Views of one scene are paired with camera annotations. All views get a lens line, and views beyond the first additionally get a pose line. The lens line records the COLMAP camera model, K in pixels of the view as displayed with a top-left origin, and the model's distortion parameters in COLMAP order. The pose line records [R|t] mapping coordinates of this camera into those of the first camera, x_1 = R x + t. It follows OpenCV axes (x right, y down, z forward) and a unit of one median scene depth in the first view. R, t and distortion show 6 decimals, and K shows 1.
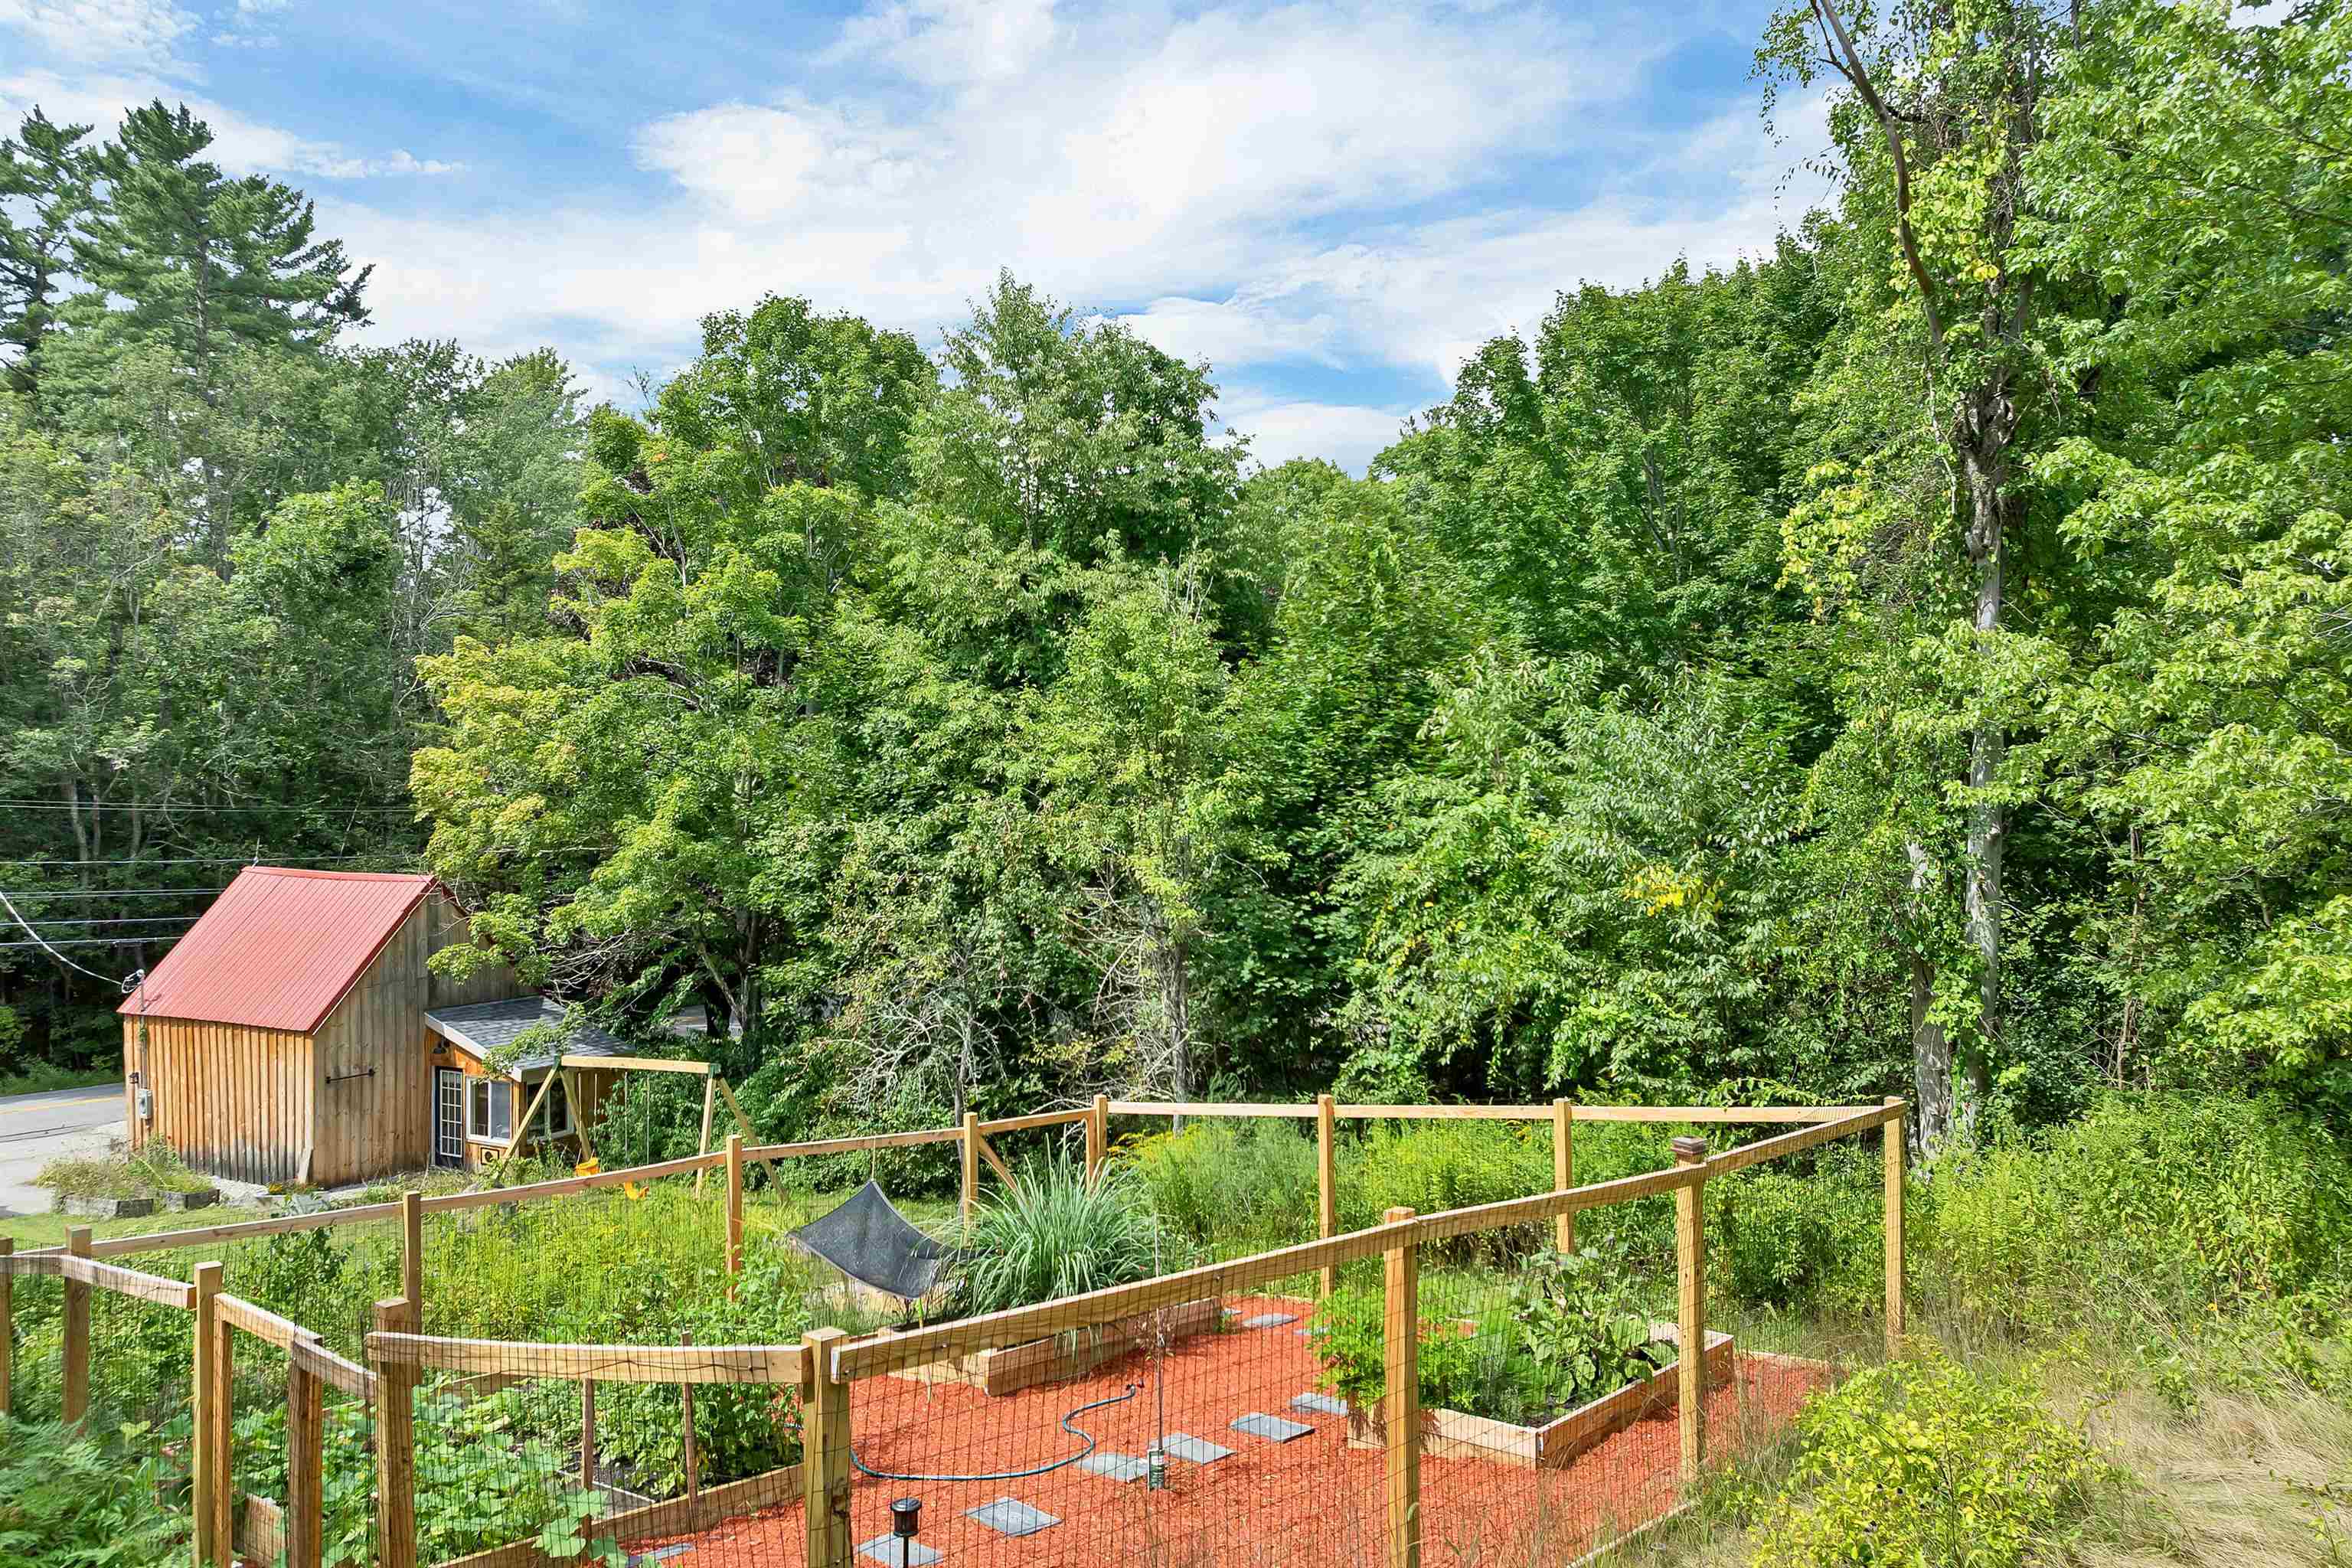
lens RADIAL K [[1668.0, 0, 1173.7], [0, 1668.0, 763.4], [0, 0, 1]] dist [-0.034622, -0.002240]
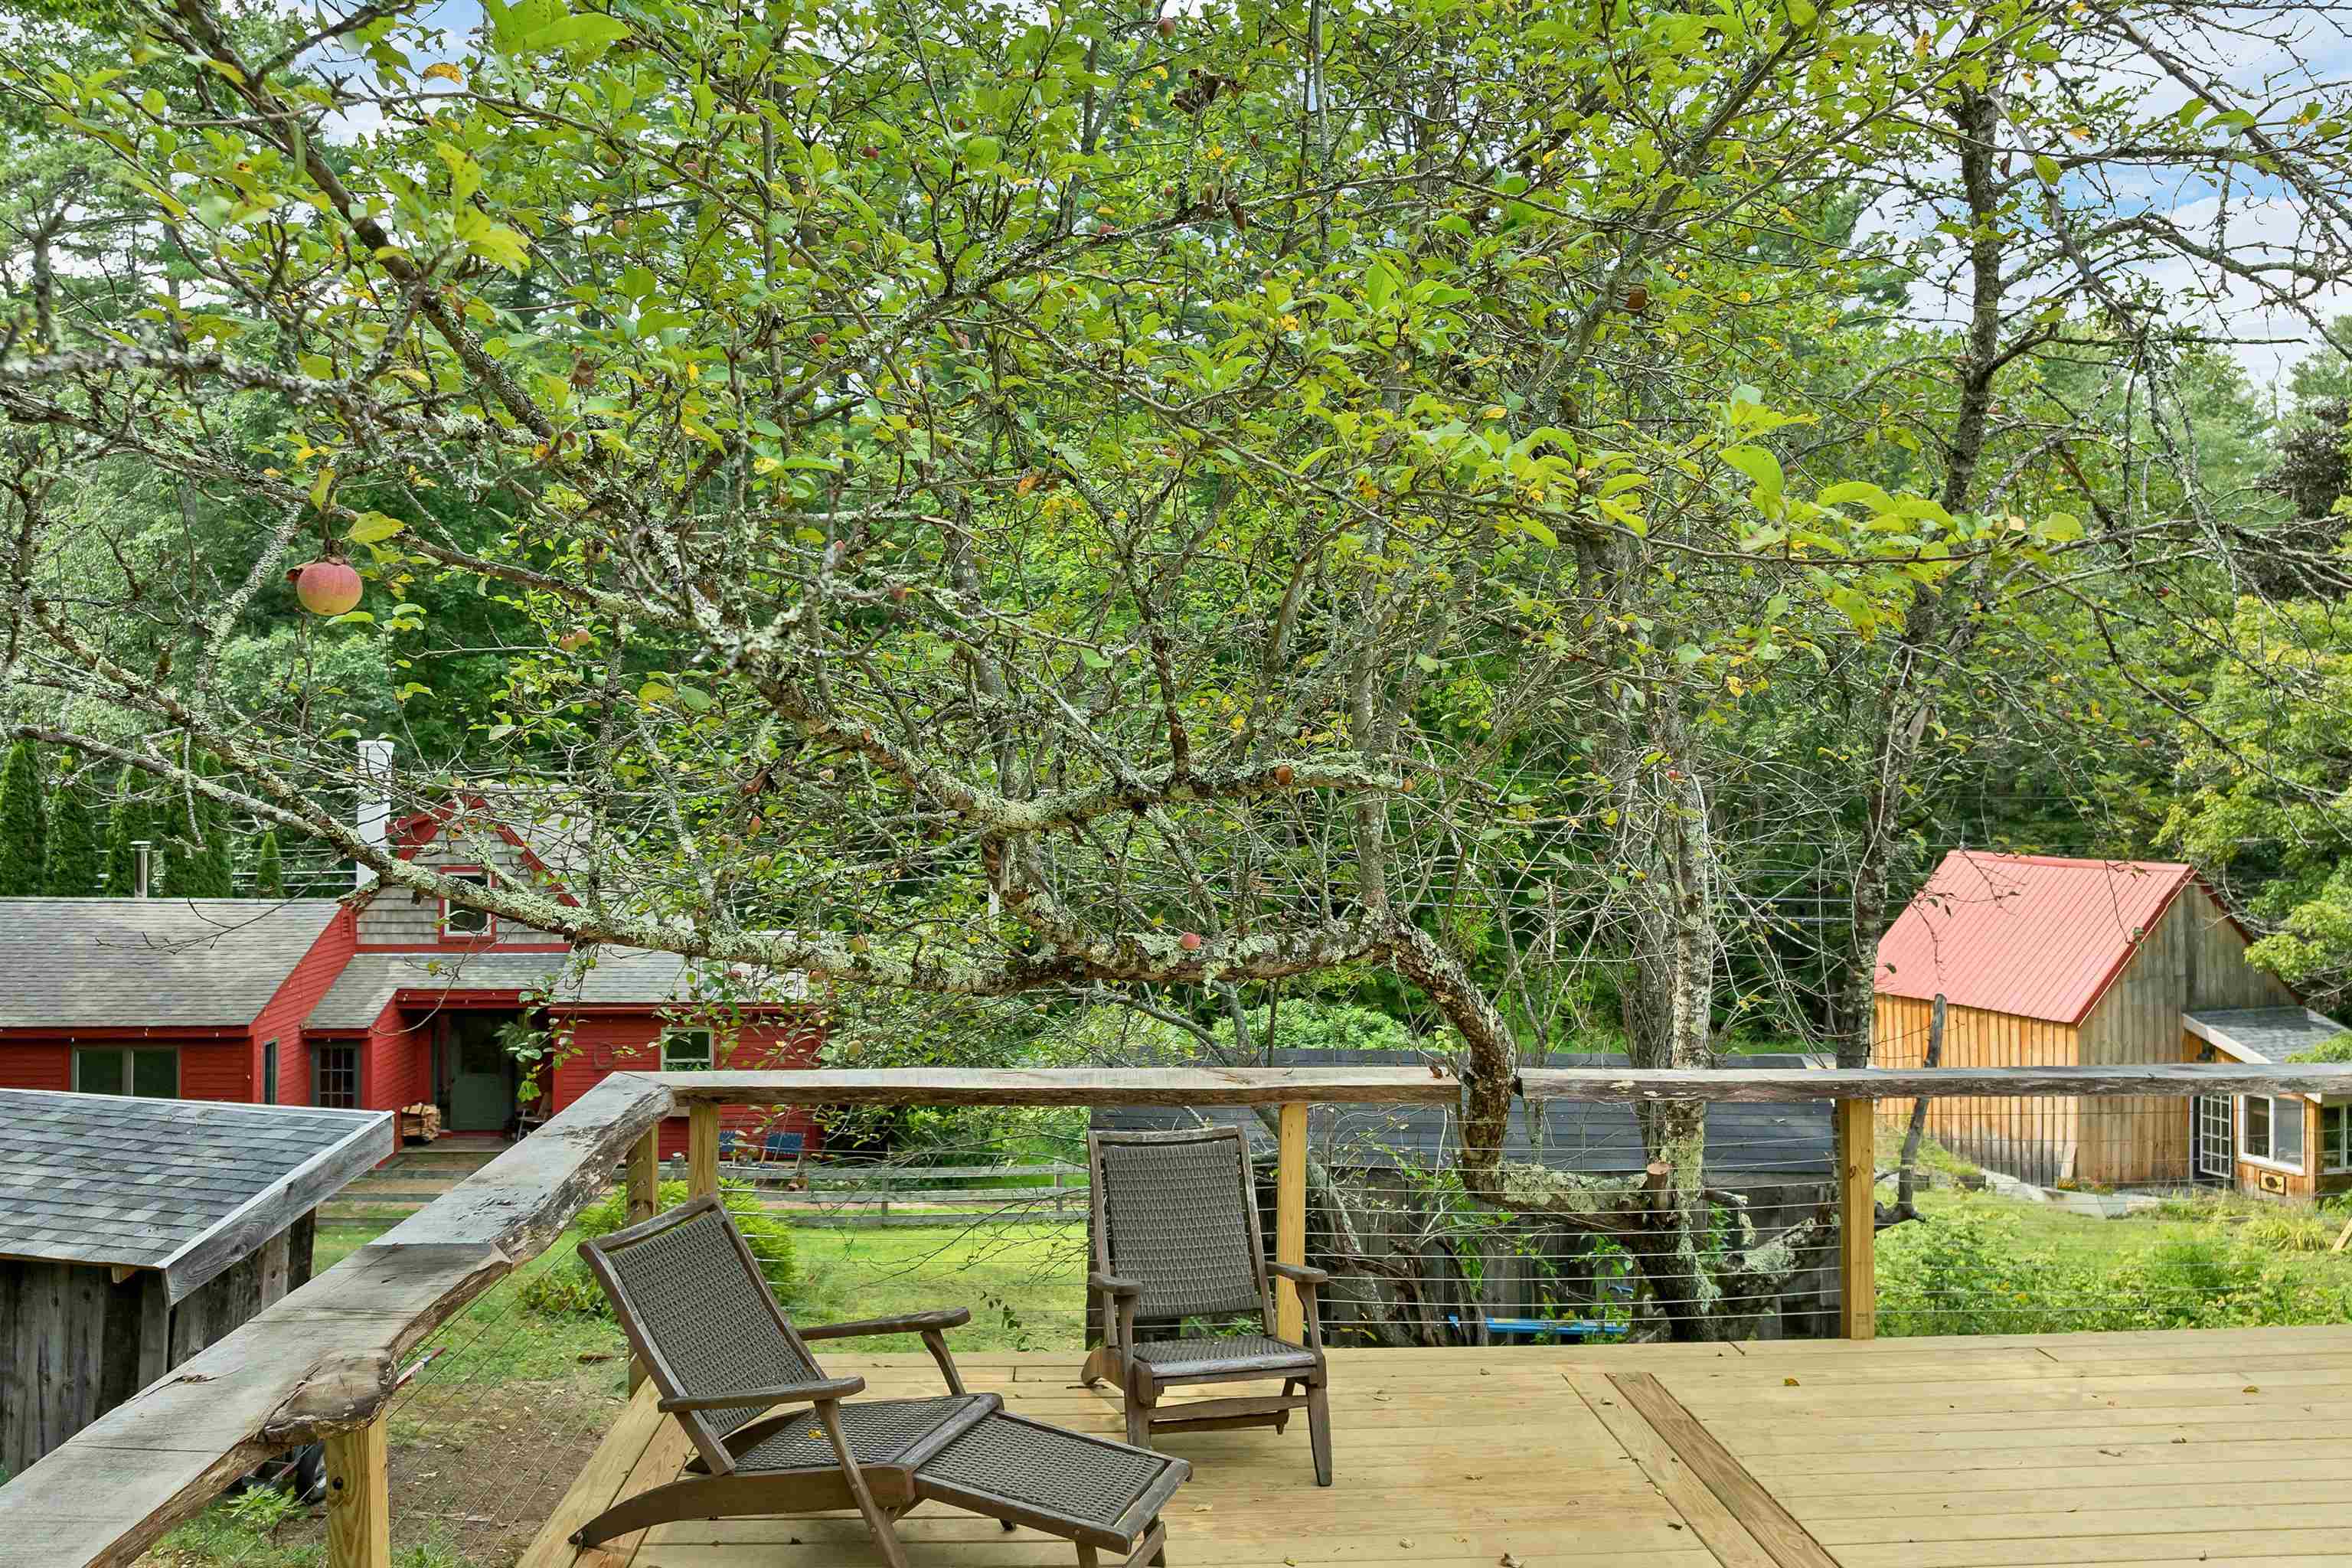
lens RADIAL K [[1681.1, 0, 1147.3], [0, 1681.1, 755.0], [0, 0, 1]] dist [-0.049316, 0.003960]
pose [[0.694098, -0.012505, -0.719771, -0.206326], [0.008857, 0.999922, -0.008831, 0.010811], [0.719826, -0.000246, 0.694155, -0.049853]]
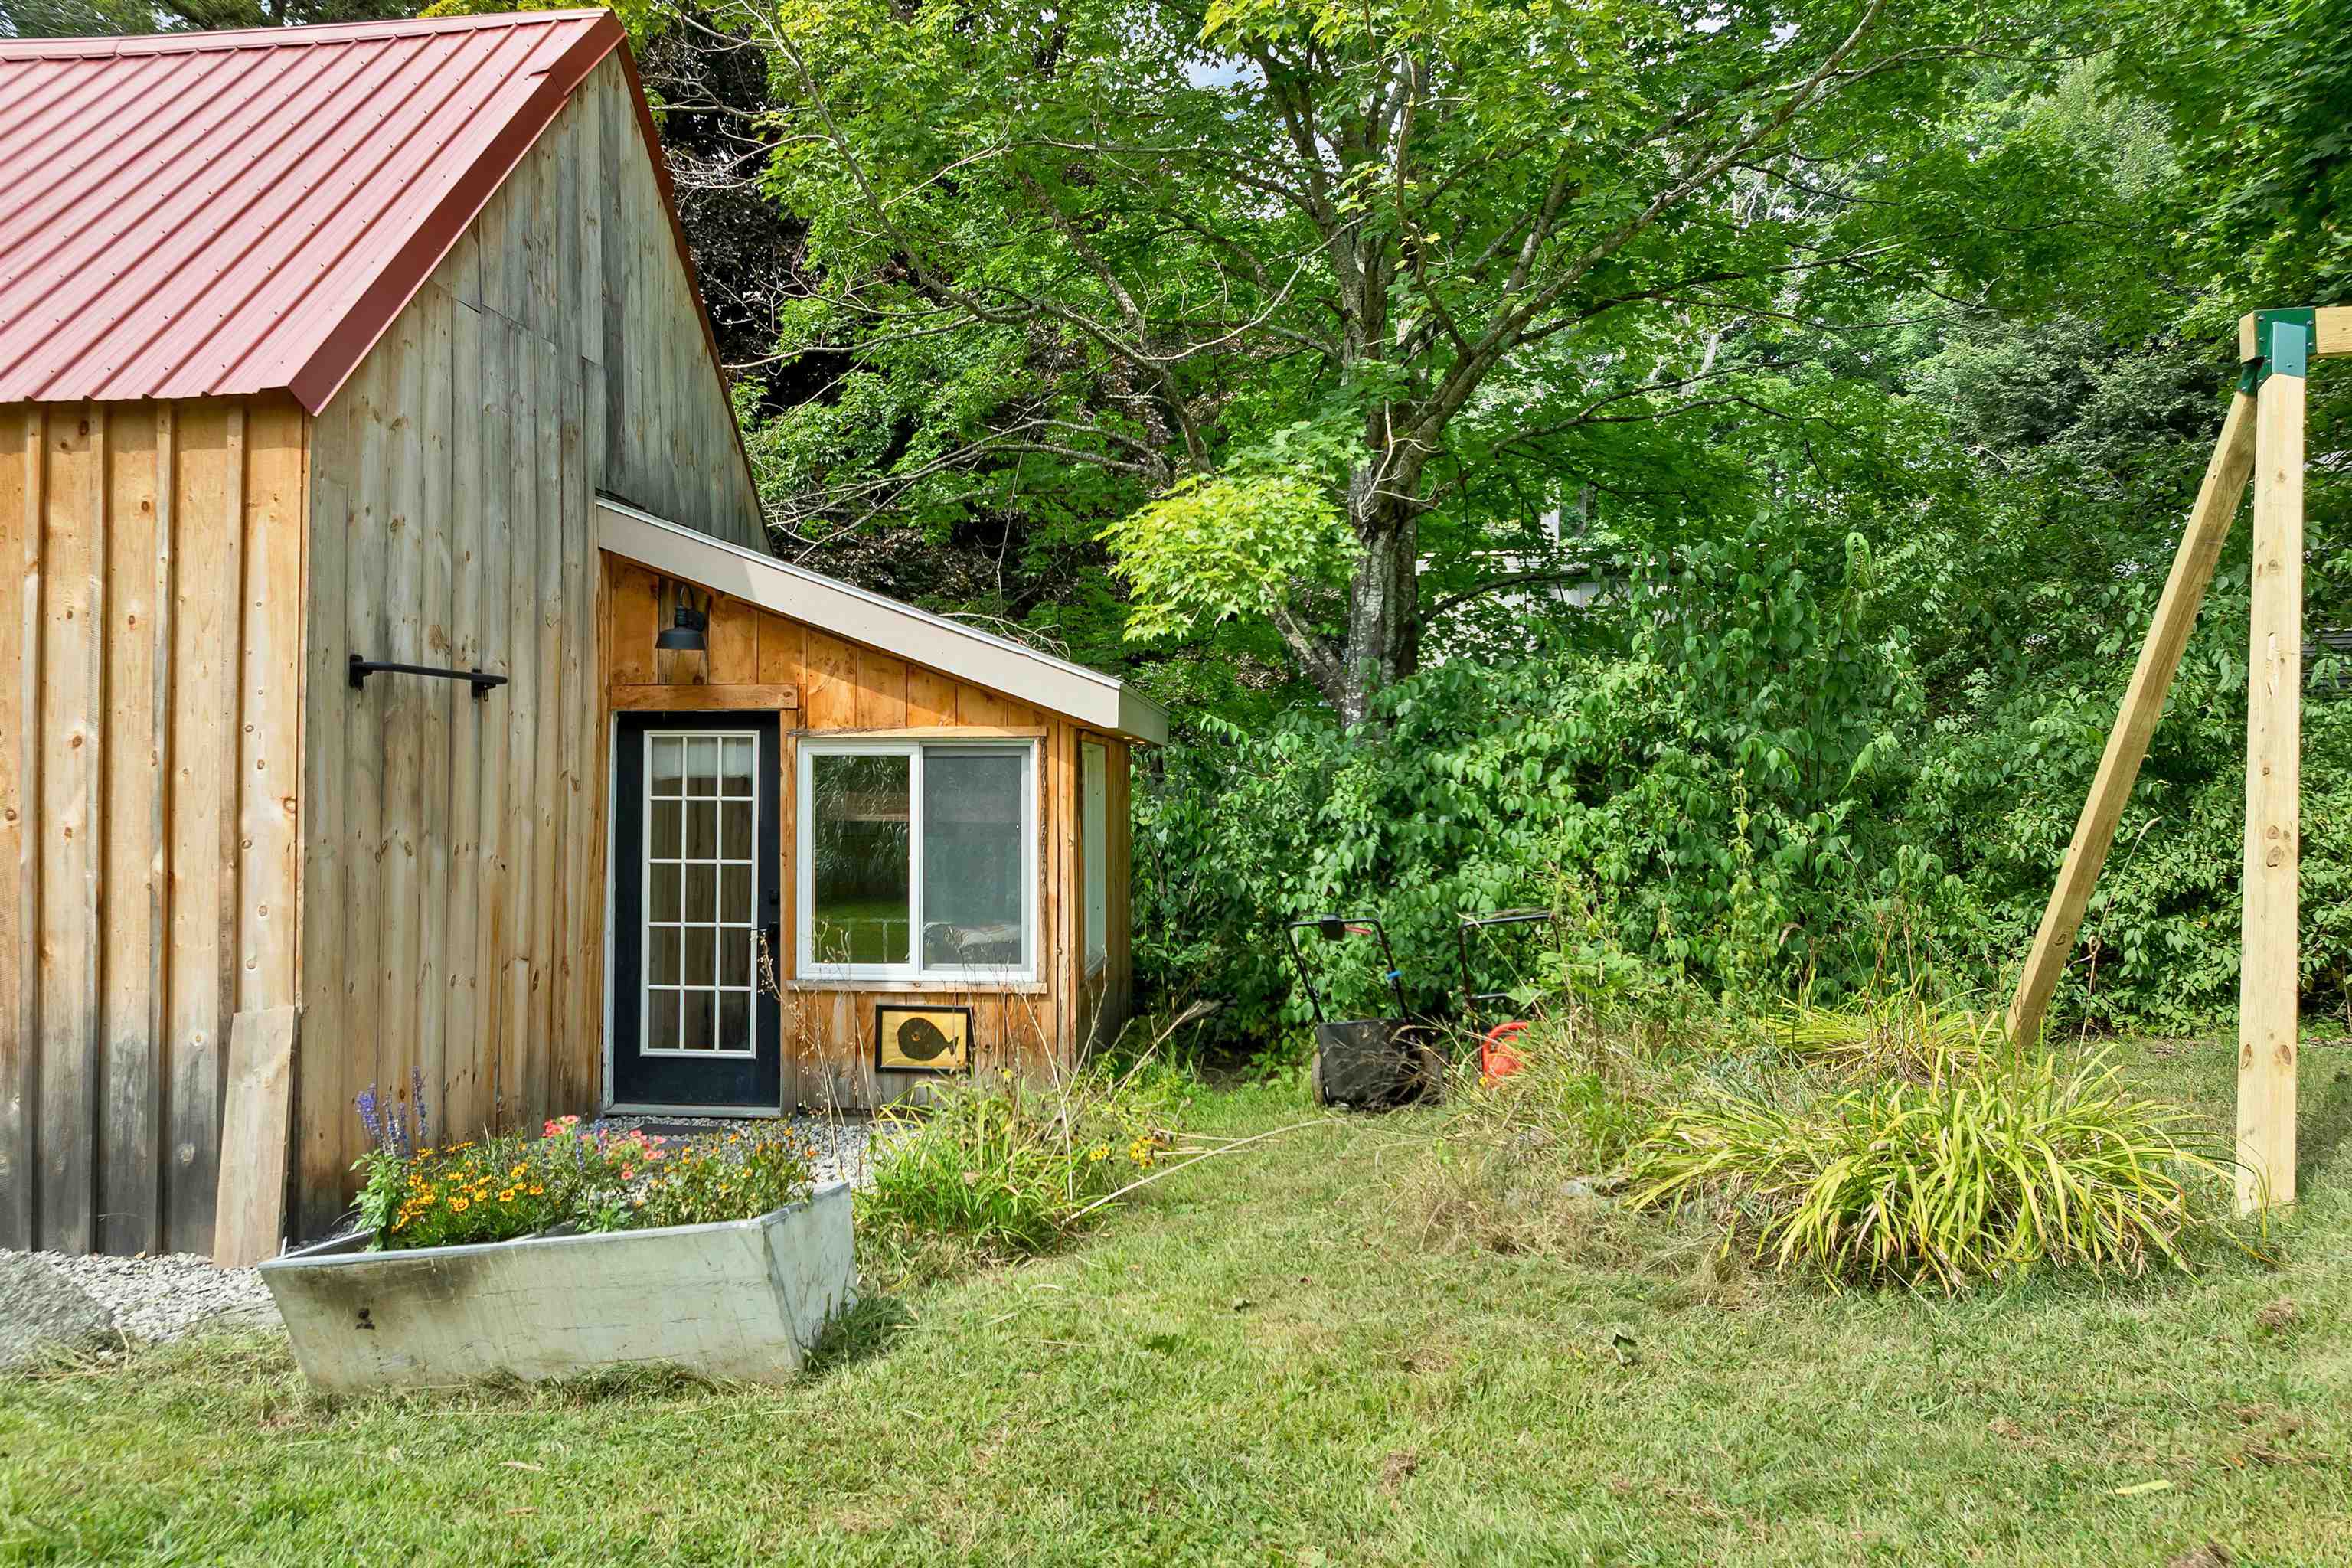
lens RADIAL K [[1640.9, 0, 1176.0], [0, 1640.9, 784.0], [0, 0, 1]] dist [-0.066186, -0.002512]
pose [[0.909118, 0.008319, 0.416455, -0.509661], [-0.006062, 0.999959, -0.006743, 0.209384], [-0.416494, 0.003606, 0.909131, 0.787894]]
